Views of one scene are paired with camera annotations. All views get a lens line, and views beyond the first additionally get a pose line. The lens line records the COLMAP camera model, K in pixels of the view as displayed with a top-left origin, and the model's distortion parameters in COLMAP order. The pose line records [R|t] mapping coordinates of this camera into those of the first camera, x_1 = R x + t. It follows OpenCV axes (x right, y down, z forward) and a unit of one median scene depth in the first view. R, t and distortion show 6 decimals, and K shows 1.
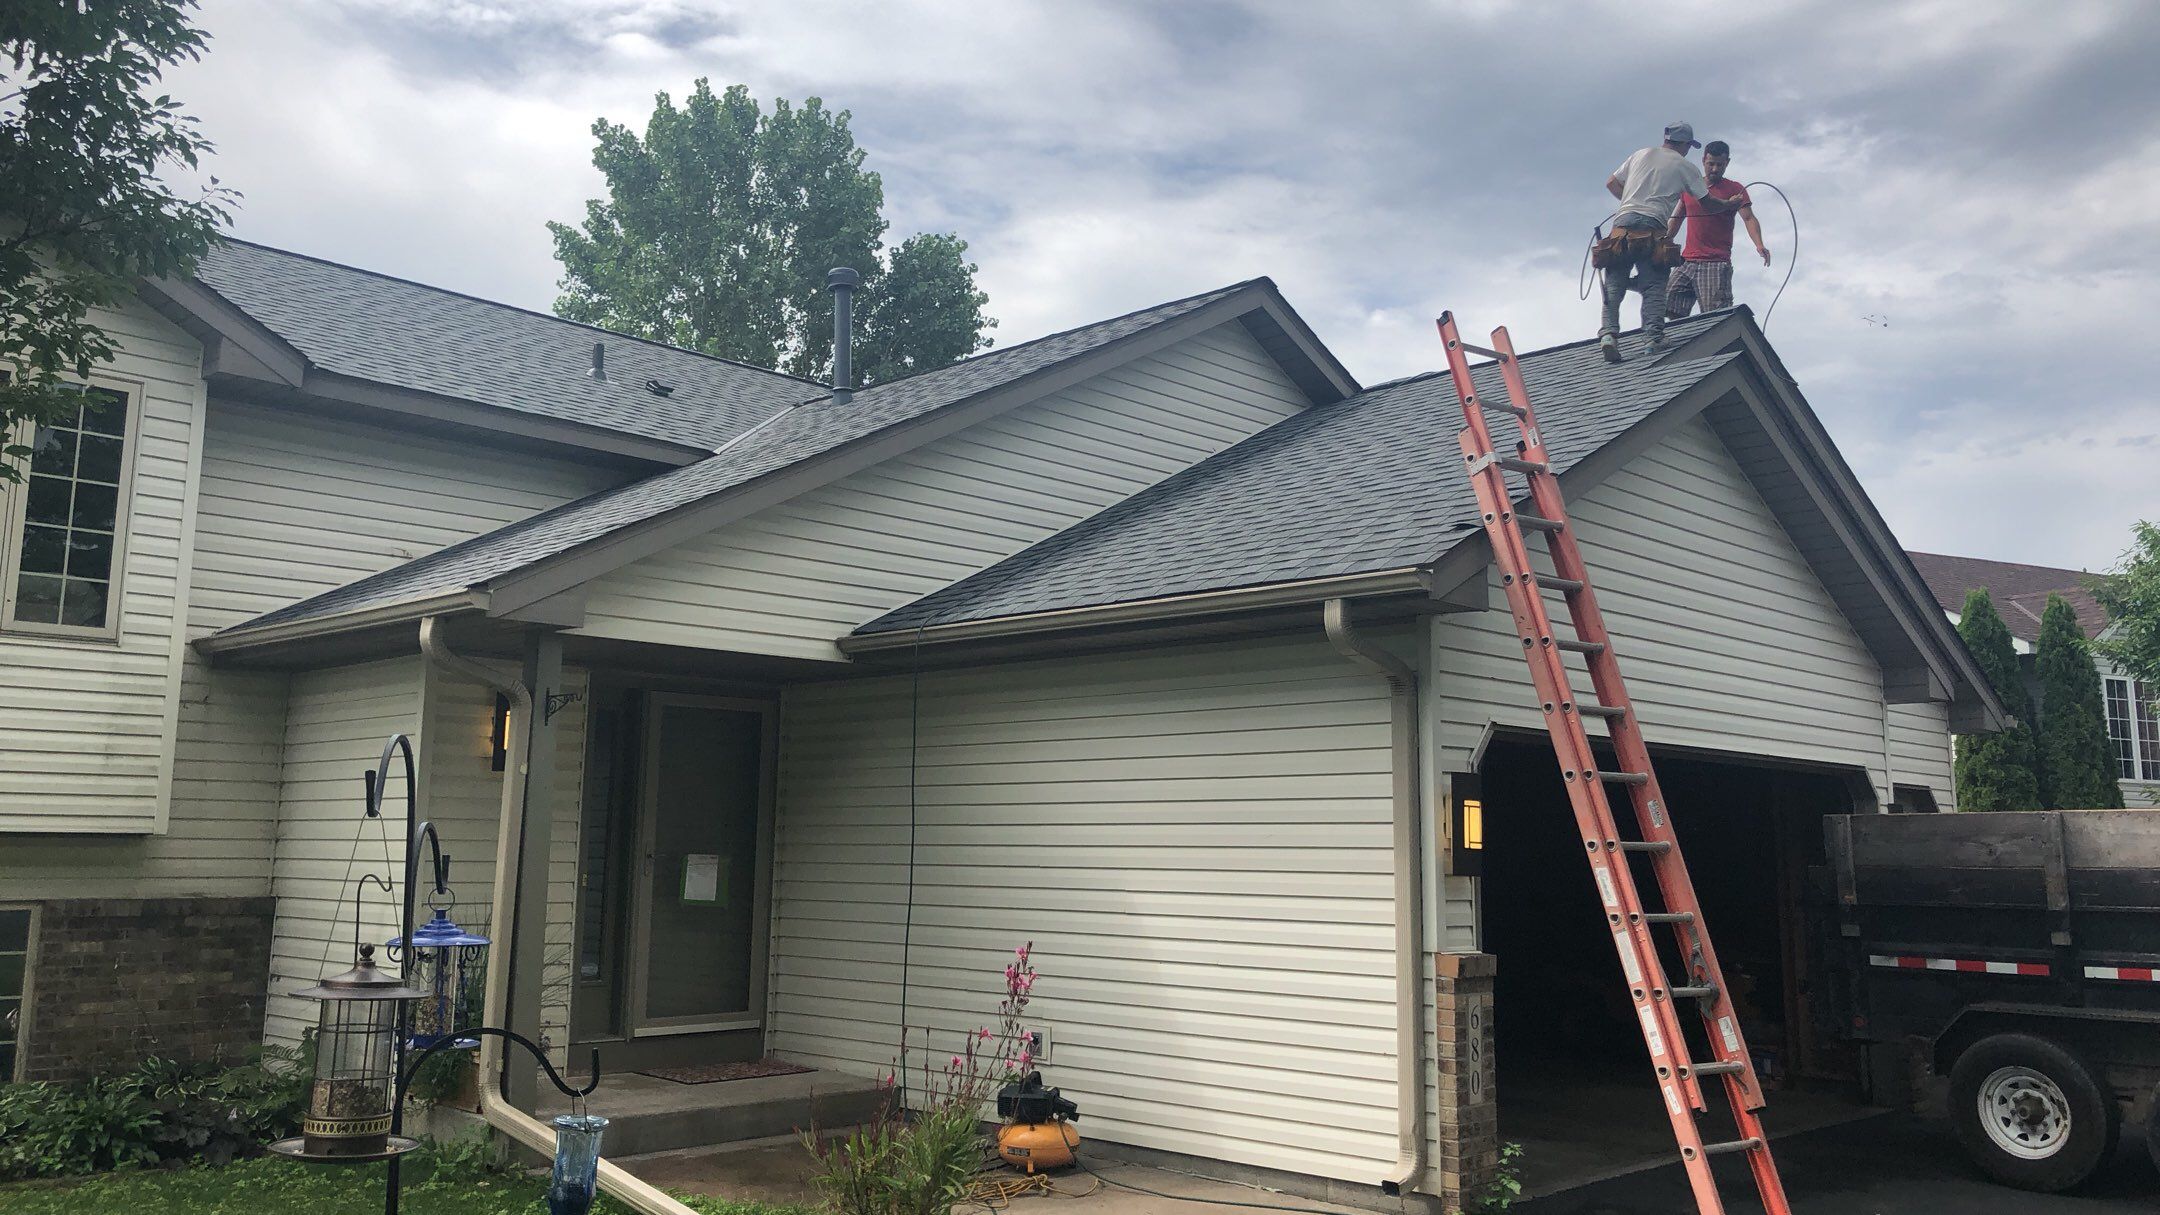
lens RADIAL K [[1769.3, 0, 1066.5], [0, 1769.3, 584.3], [0, 0, 1]] dist [0.038904, -0.061329]
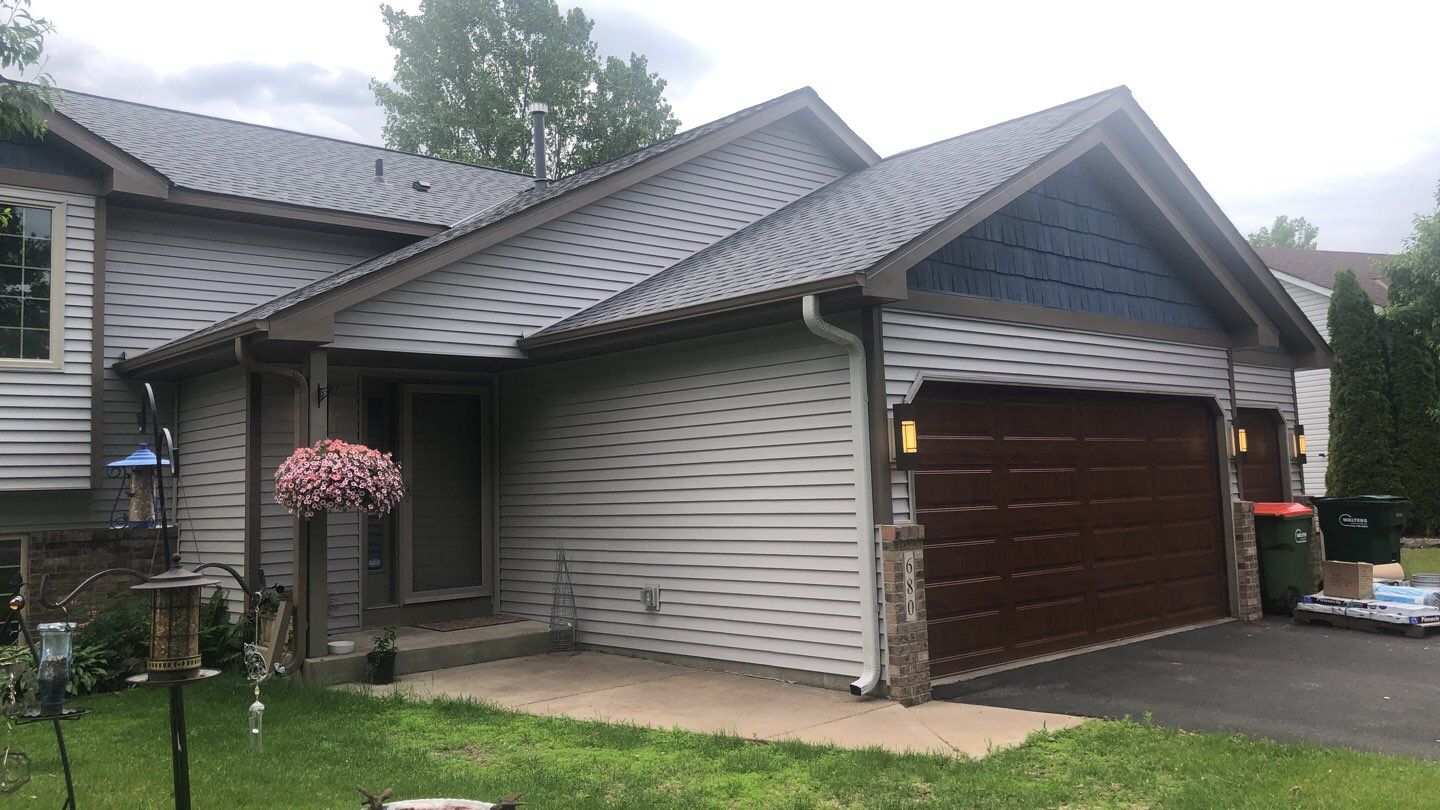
lens RADIAL K [[1179.5, 0, 720.4], [0, 1179.5, 377.5], [0, 0, 1]] dist [0.038904, -0.061329]
pose [[0.997264, -0.050067, -0.054384, 0.101755], [0.053222, 0.996886, 0.058194, 0.010141], [0.051301, -0.060929, 0.996823, -0.013915]]
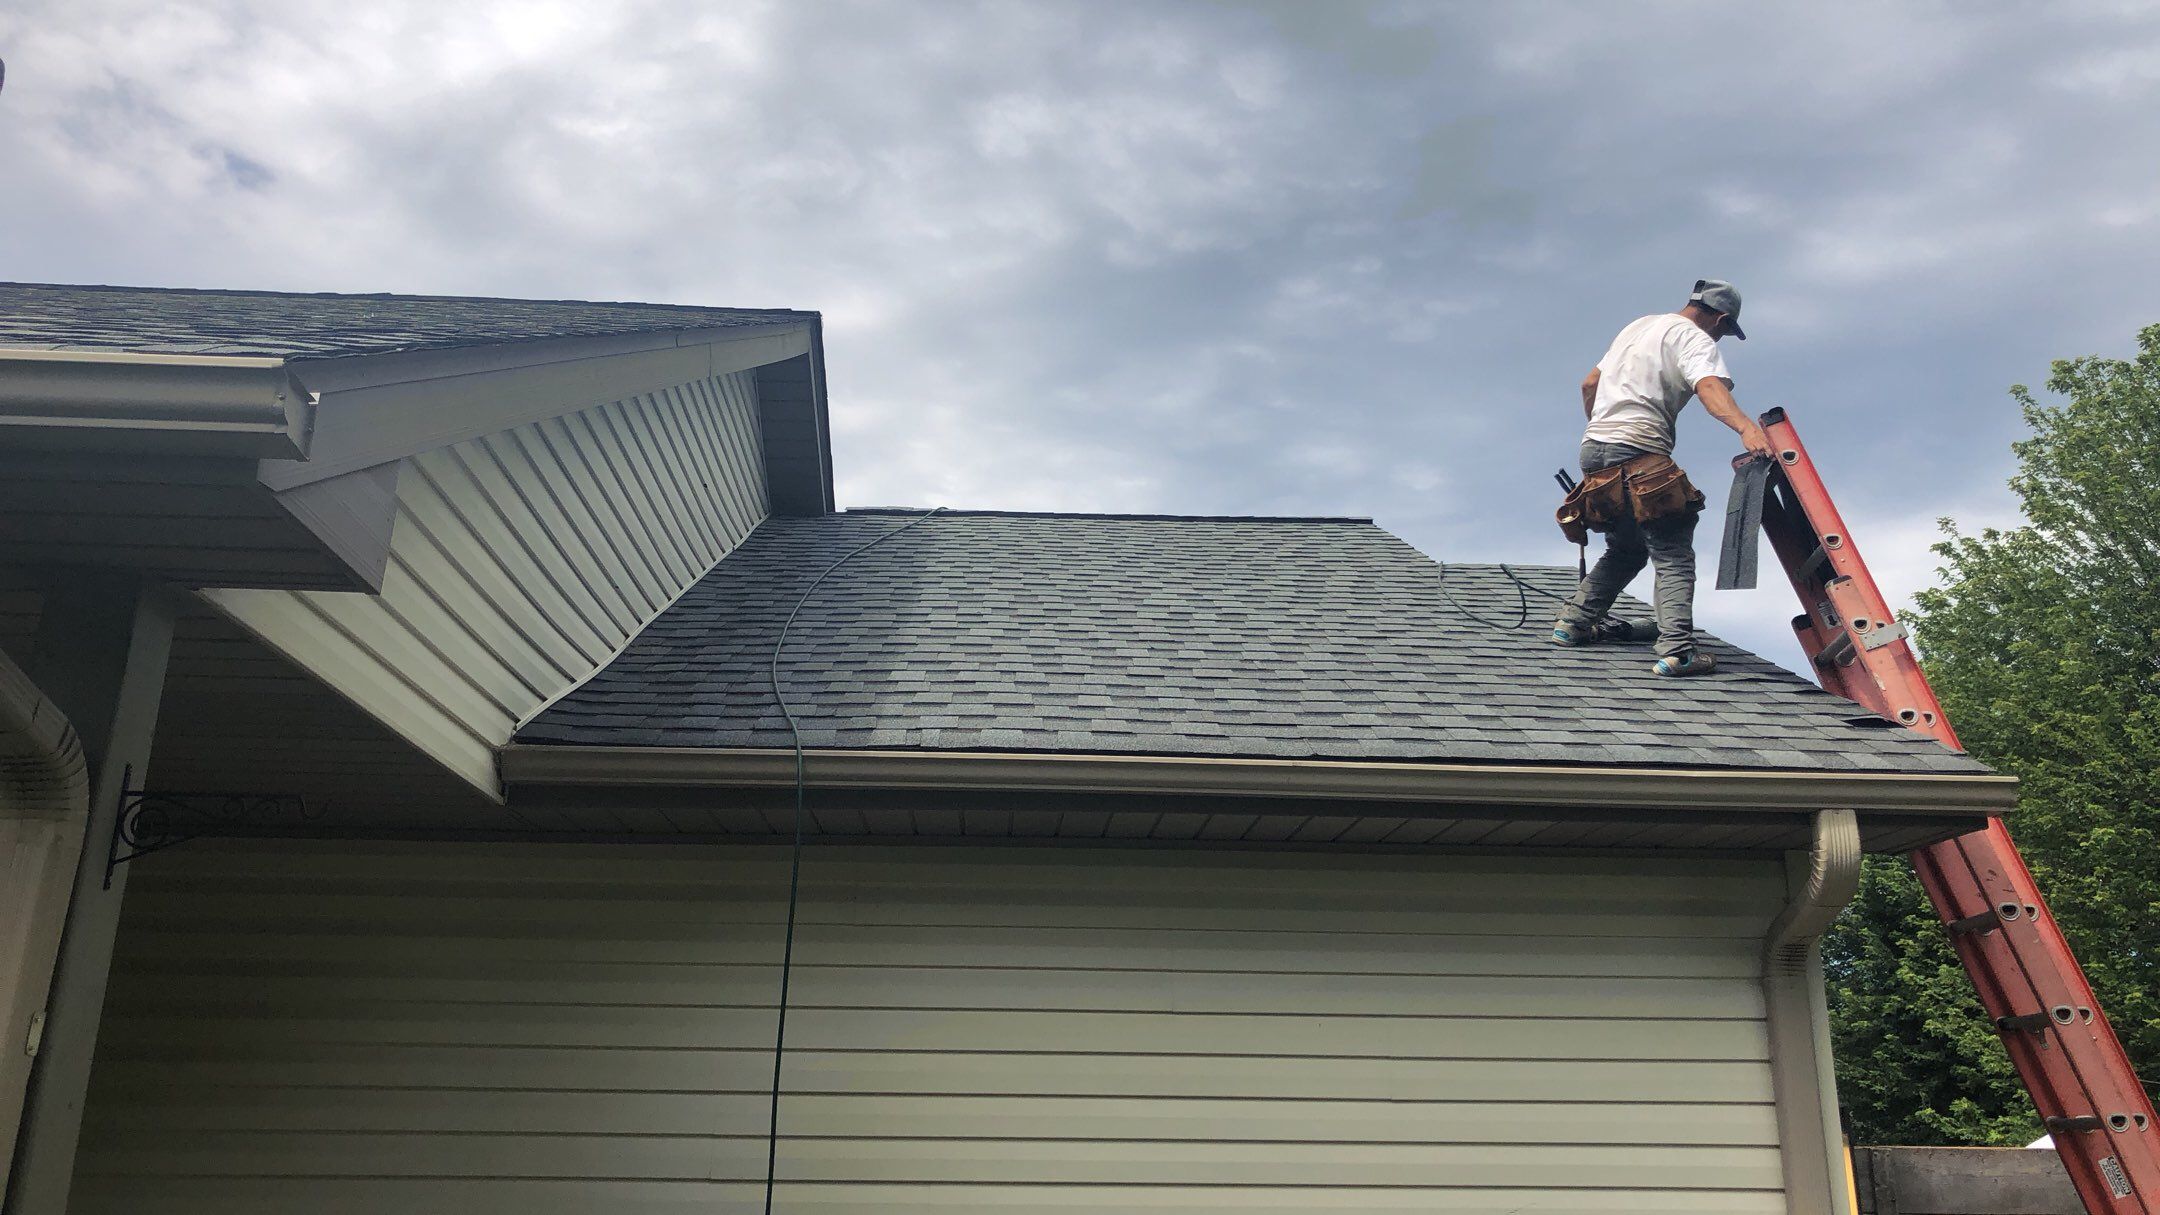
lens RADIAL K [[1769.3, 0, 1063.7], [0, 1769.3, 596.0], [0, 0, 1]] dist [0.038904, -0.061329]
pose [[0.677291, 0.210436, 0.704978, -0.352859], [-0.113191, 0.976617, -0.182775, 0.058671], [-0.726956, 0.043994, 0.685273, 0.586768]]
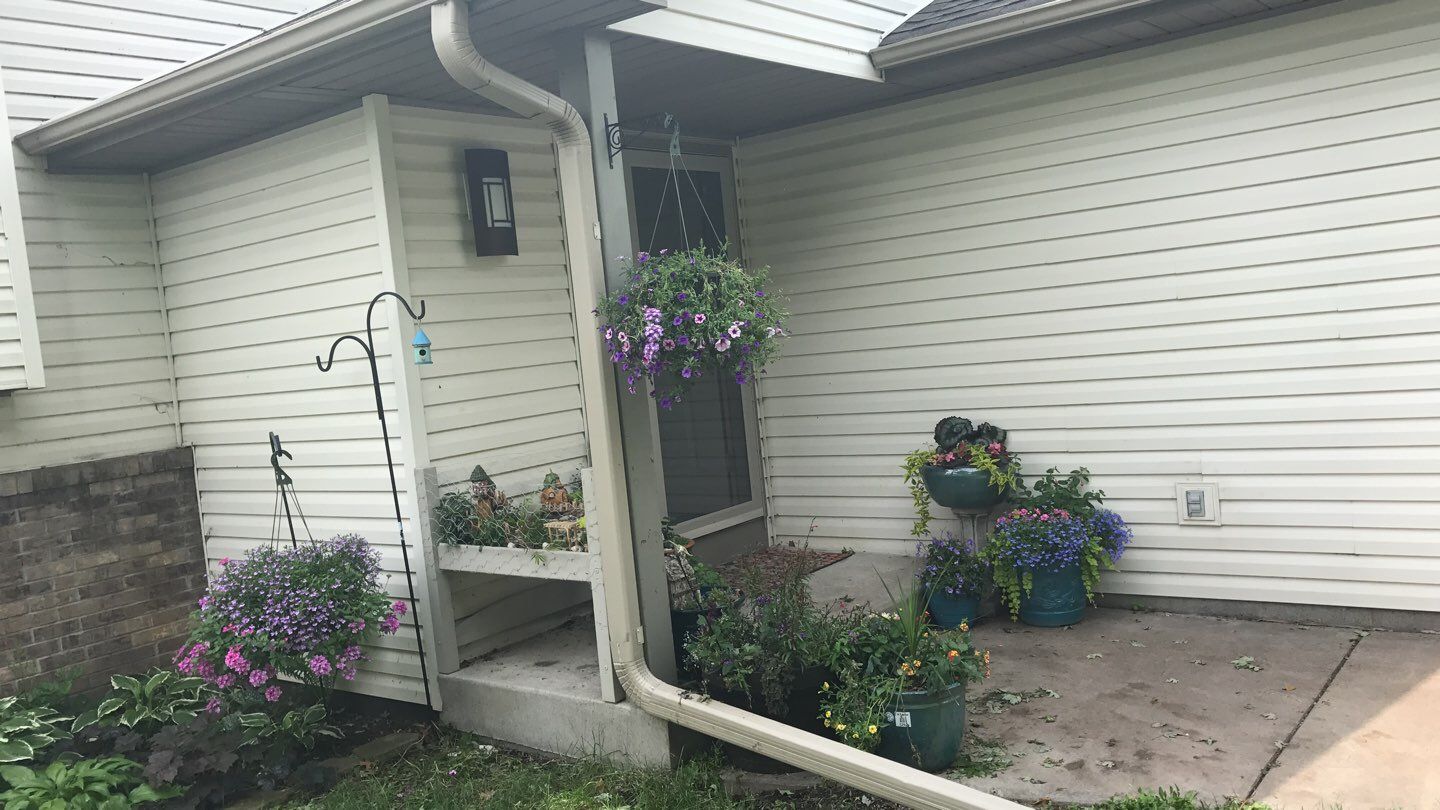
lens RADIAL K [[1165.1, 0, 720.7], [0, 1165.1, 398.3], [0, 0, 1]] dist [0.014650, -0.026538]
pose [[0.984796, -0.123160, 0.122511, -0.277394], [0.094668, 0.971800, 0.215971, 0.062616], [-0.145655, -0.201090, 0.968683, 0.460935]]
